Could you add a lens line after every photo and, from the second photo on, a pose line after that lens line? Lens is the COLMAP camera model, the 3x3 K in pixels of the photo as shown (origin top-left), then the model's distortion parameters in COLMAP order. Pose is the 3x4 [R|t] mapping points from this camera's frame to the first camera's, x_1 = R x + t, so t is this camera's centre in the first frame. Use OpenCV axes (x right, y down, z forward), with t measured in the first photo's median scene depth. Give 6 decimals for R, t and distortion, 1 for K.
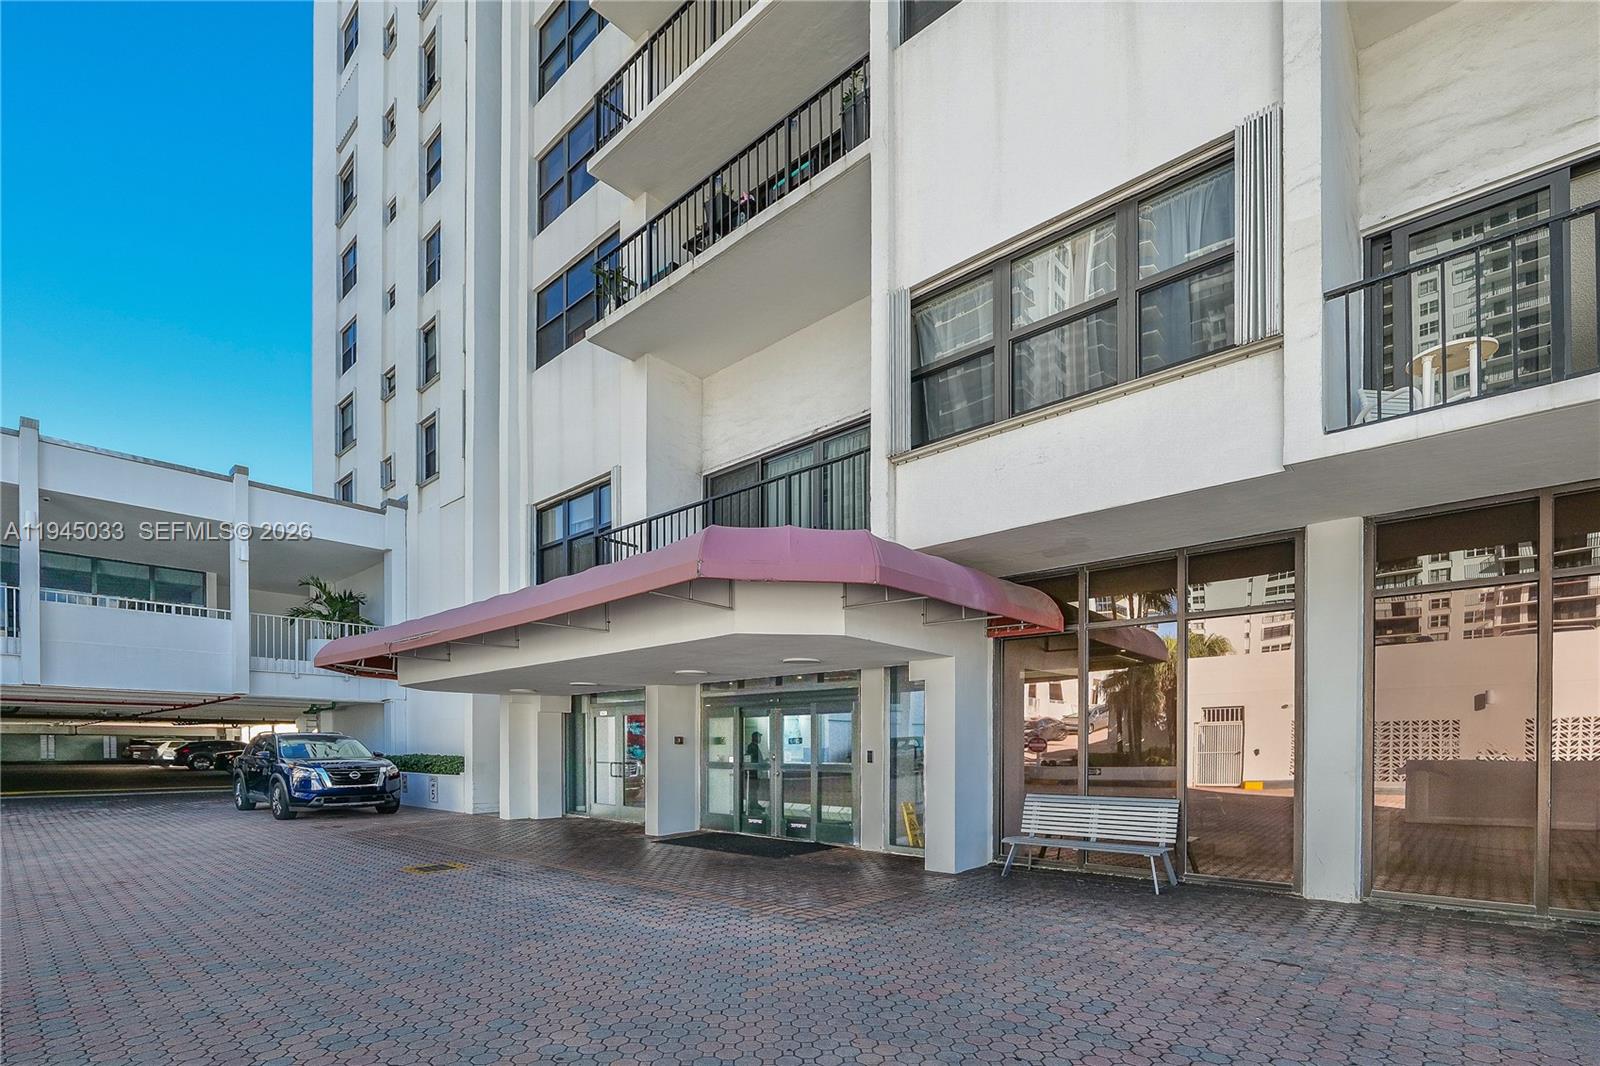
lens RADIAL K [[685.6, 0, 798.8], [0, 685.6, 516.1], [0, 0, 1]] dist [-0.009200, 0.000403]
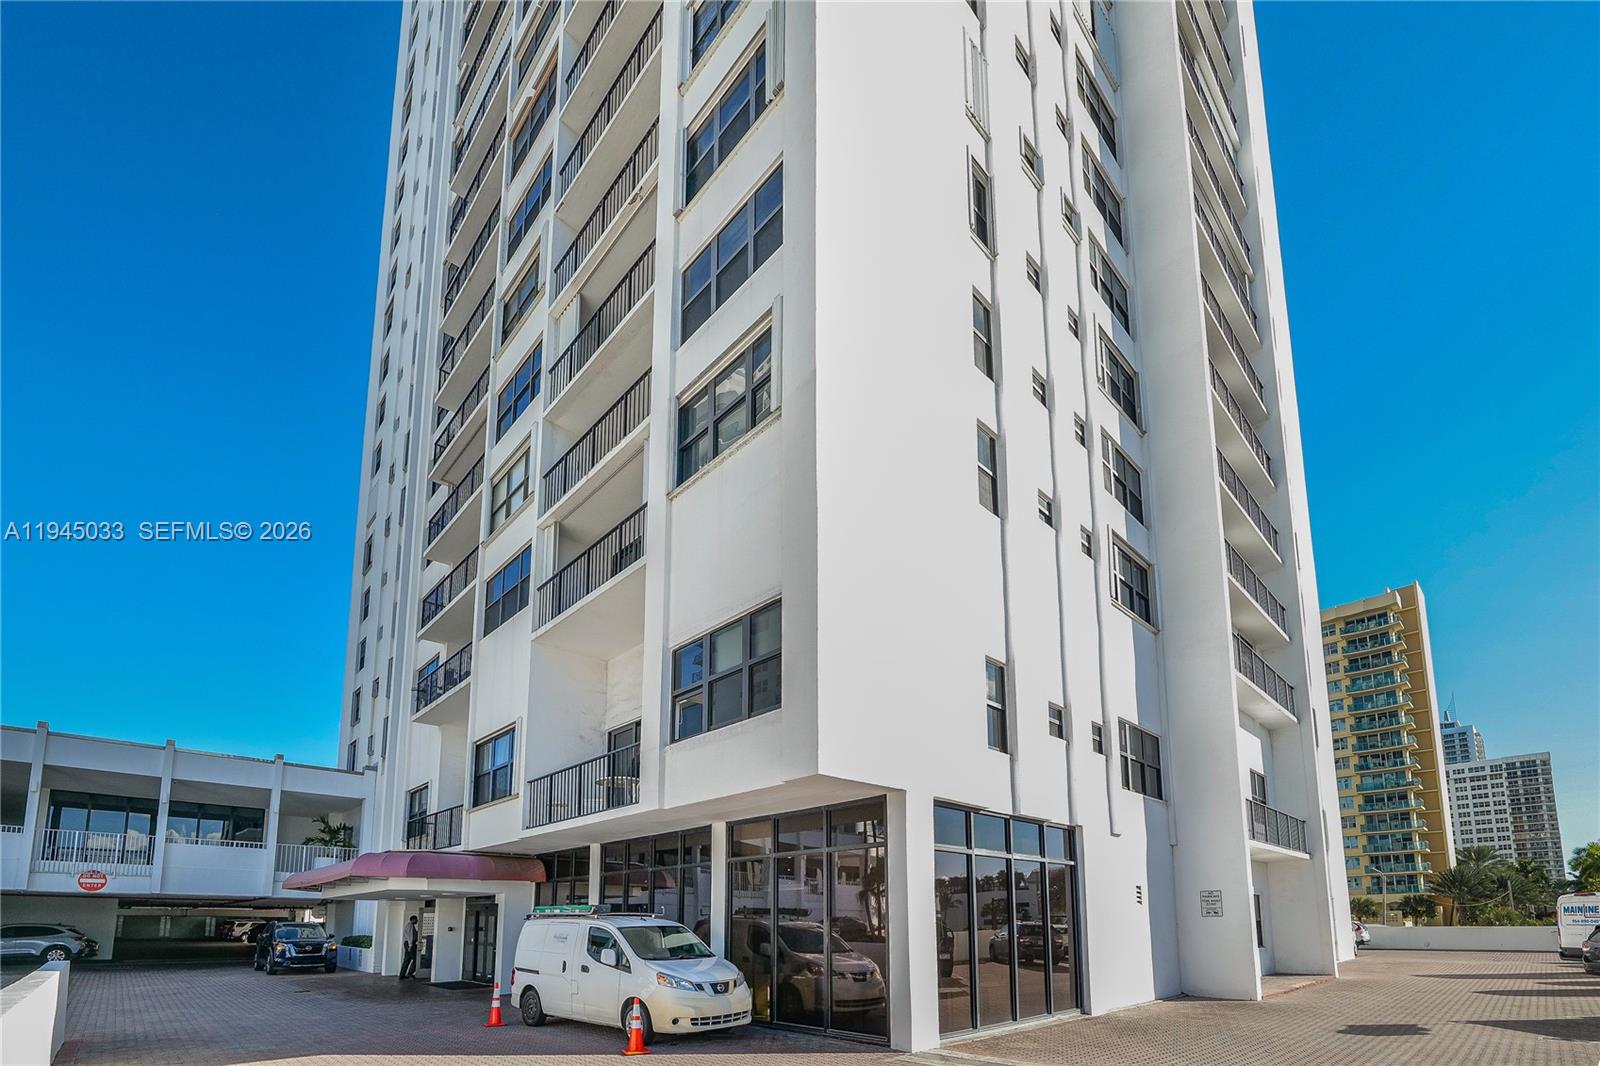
lens RADIAL K [[690.0, 0, 803.9], [0, 690.0, 552.1], [0, 0, 1]] dist [-0.003182, -0.000190]
pose [[0.991816, -0.060446, -0.112462, 0.795657], [0.040974, 0.984931, -0.168025, -0.254771], [0.120923, 0.162042, 0.979347, -0.690570]]
